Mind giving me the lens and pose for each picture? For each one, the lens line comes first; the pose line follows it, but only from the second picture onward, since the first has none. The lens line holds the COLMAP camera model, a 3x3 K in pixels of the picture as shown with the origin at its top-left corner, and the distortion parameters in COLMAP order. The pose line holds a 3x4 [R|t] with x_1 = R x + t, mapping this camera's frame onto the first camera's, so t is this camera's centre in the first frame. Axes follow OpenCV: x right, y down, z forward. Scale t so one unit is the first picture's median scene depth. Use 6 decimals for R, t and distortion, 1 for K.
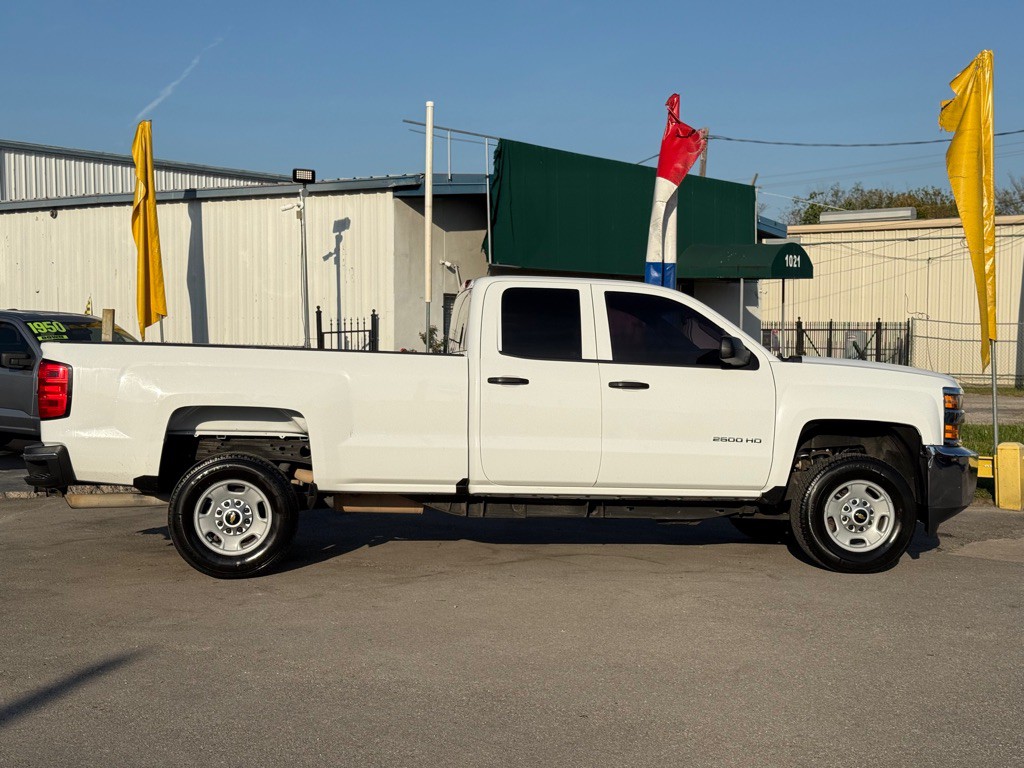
lens RADIAL K [[1437.8, 0, 515.3], [0, 1437.8, 393.8], [0, 0, 1]] dist [0.131091, 0.000000]
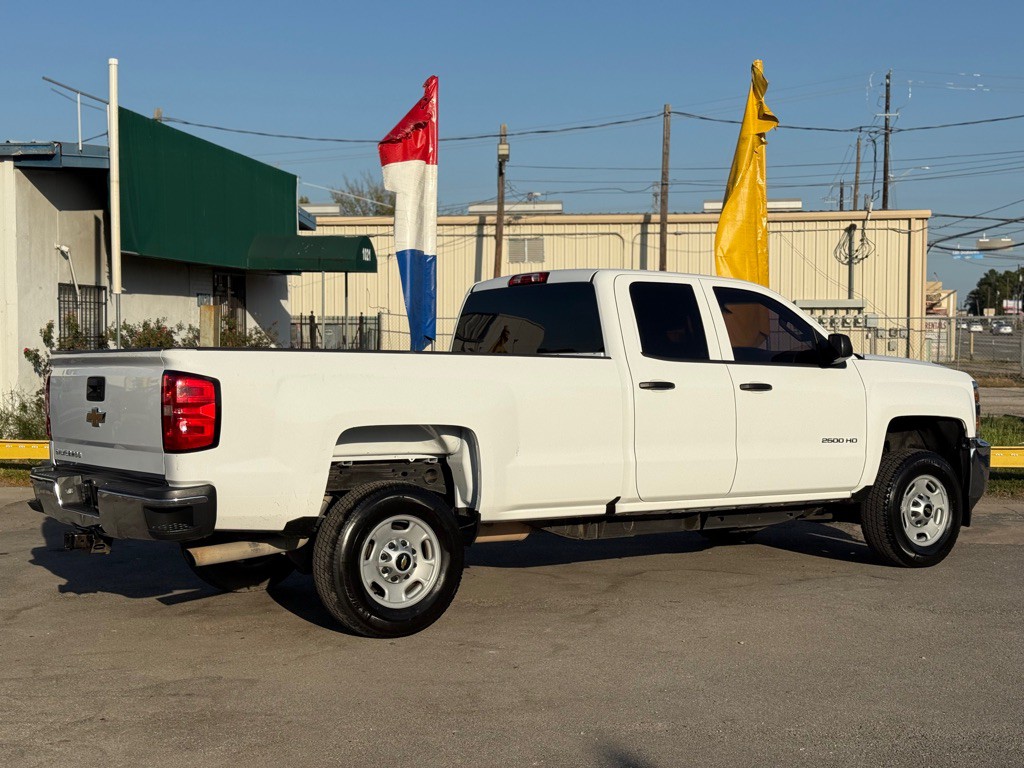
lens RADIAL K [[1437.8, 0, 520.4], [0, 1437.8, 383.5], [0, 0, 1]] dist [0.131091, 0.000000]
pose [[0.878792, -0.023574, 0.476622, -0.246609], [0.024485, 0.999691, 0.004299, -0.007874], [-0.476576, 0.007893, 0.879098, 0.120301]]
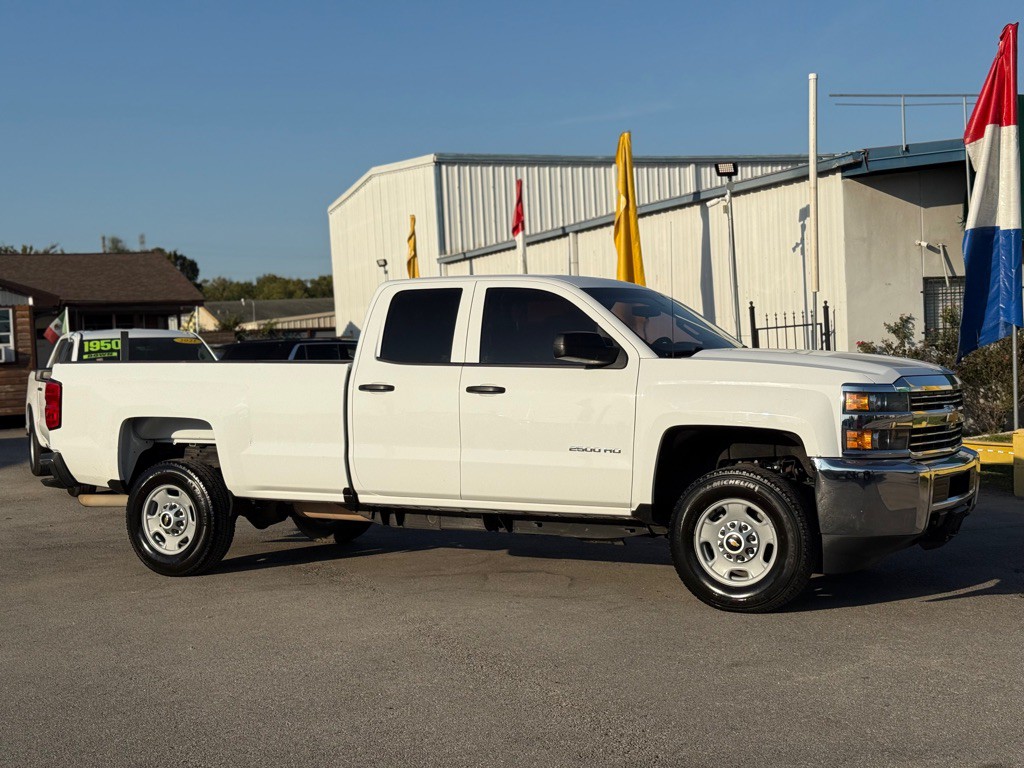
lens RADIAL K [[1437.8, 0, 517.9], [0, 1437.8, 390.4], [0, 0, 1]] dist [0.131091, 0.000000]
pose [[0.805156, -0.018999, -0.592758, 0.312698], [0.020375, 0.999783, -0.004370, -0.000514], [0.592712, -0.008559, 0.805369, 0.133401]]
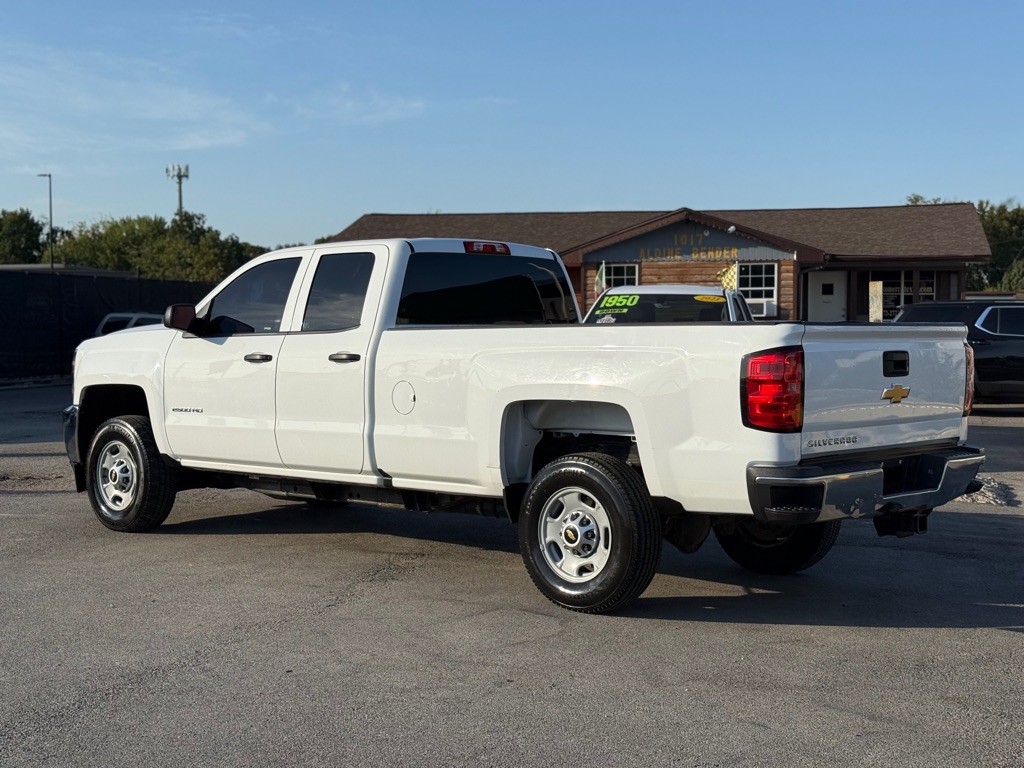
lens RADIAL K [[1437.8, 0, 513.8], [0, 1437.8, 381.2], [0, 0, 1]] dist [0.131091, 0.000000]
pose [[0.263795, 0.035072, -0.963941, 0.374840], [-0.038676, 0.998920, 0.025761, -0.009852], [0.963803, 0.030486, 0.264866, 0.424583]]
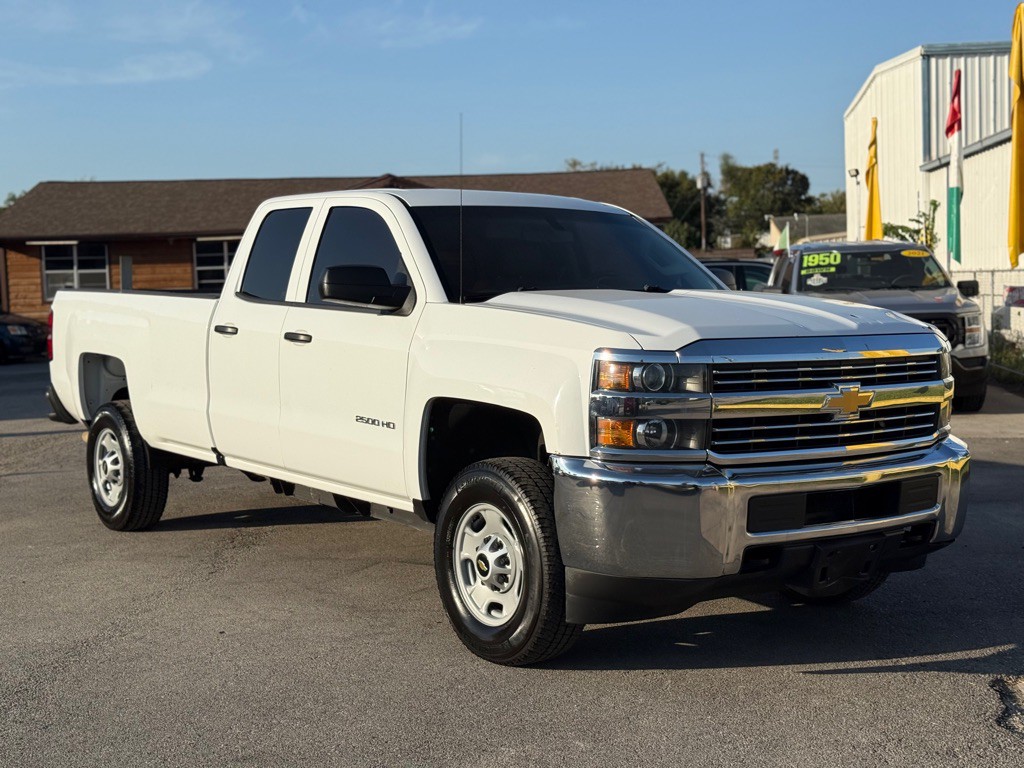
lens RADIAL K [[1437.8, 0, 527.6], [0, 1437.8, 387.4], [0, 0, 1]] dist [0.131091, 0.000000]
pose [[0.486573, 0.043965, -0.872533, 0.375589], [-0.003055, 0.998812, 0.048625, -0.008022], [0.873635, -0.020994, 0.486129, 0.365598]]
